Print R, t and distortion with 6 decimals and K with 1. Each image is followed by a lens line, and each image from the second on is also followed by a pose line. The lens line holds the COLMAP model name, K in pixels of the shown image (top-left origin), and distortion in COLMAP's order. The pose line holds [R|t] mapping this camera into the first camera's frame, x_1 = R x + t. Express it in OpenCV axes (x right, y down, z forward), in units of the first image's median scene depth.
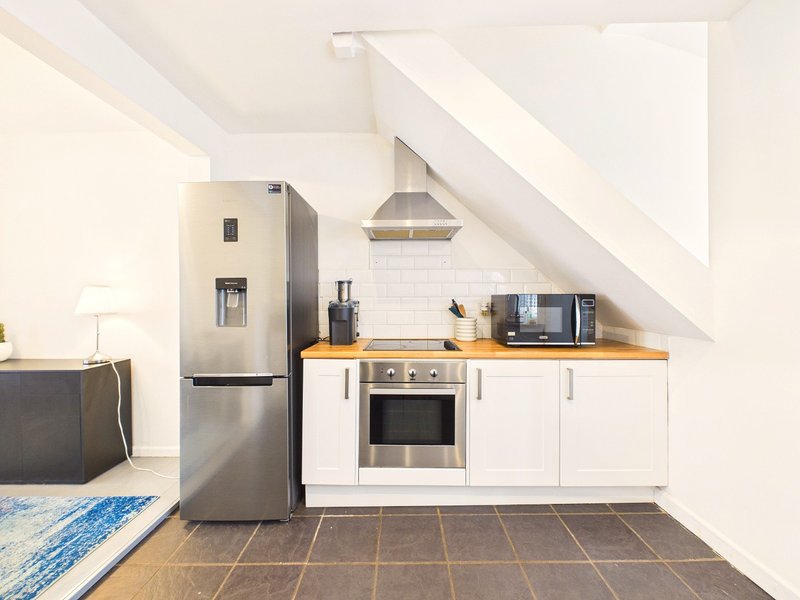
lens RADIAL K [[322.0, 0, 398.1], [0, 322.0, 298.8], [0, 0, 1]] dist [0.000993, 0.000400]
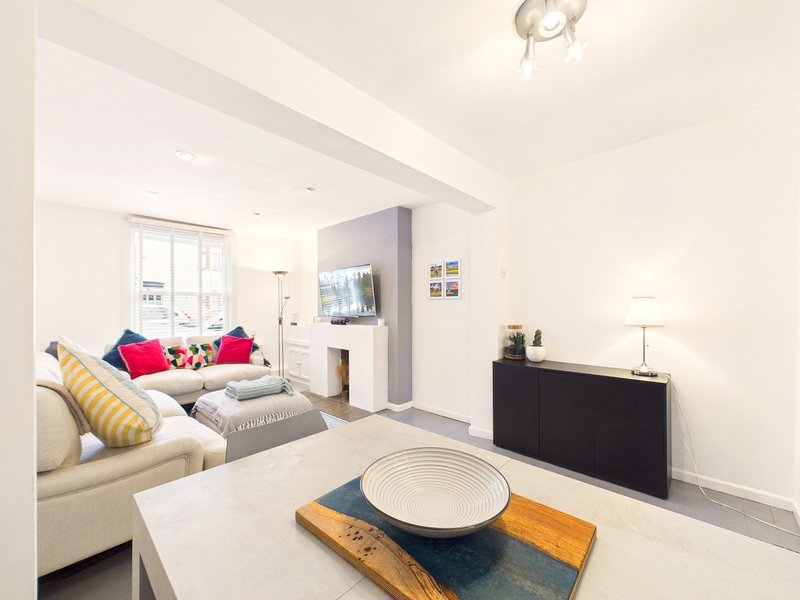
lens RADIAL K [[322.0, 0, 397.9], [0, 322.0, 305.5], [0, 0, 1]] dist [0.000993, 0.000400]
pose [[0.731496, -0.005245, -0.681825, -0.971709], [0.003431, 0.999986, -0.004011, -0.015858], [0.681837, 0.000594, 0.731504, -0.293745]]
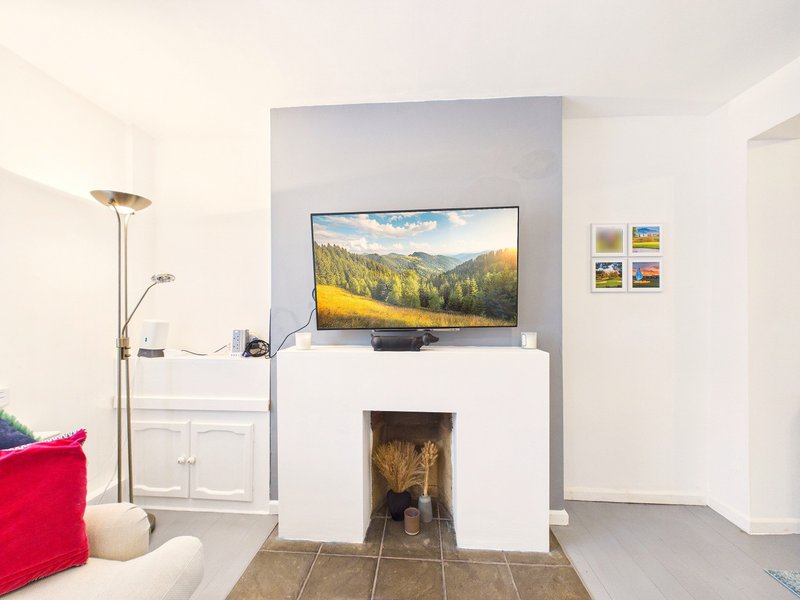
lens RADIAL K [[322.0, 0, 397.2], [0, 322.0, 311.5], [0, 0, 1]] dist [0.000993, 0.000400]
pose [[0.998300, -0.001784, -0.058265, -2.713252], [0.002295, 0.999959, 0.008704, -0.008692], [0.058247, -0.008823, 0.998263, 0.163170]]
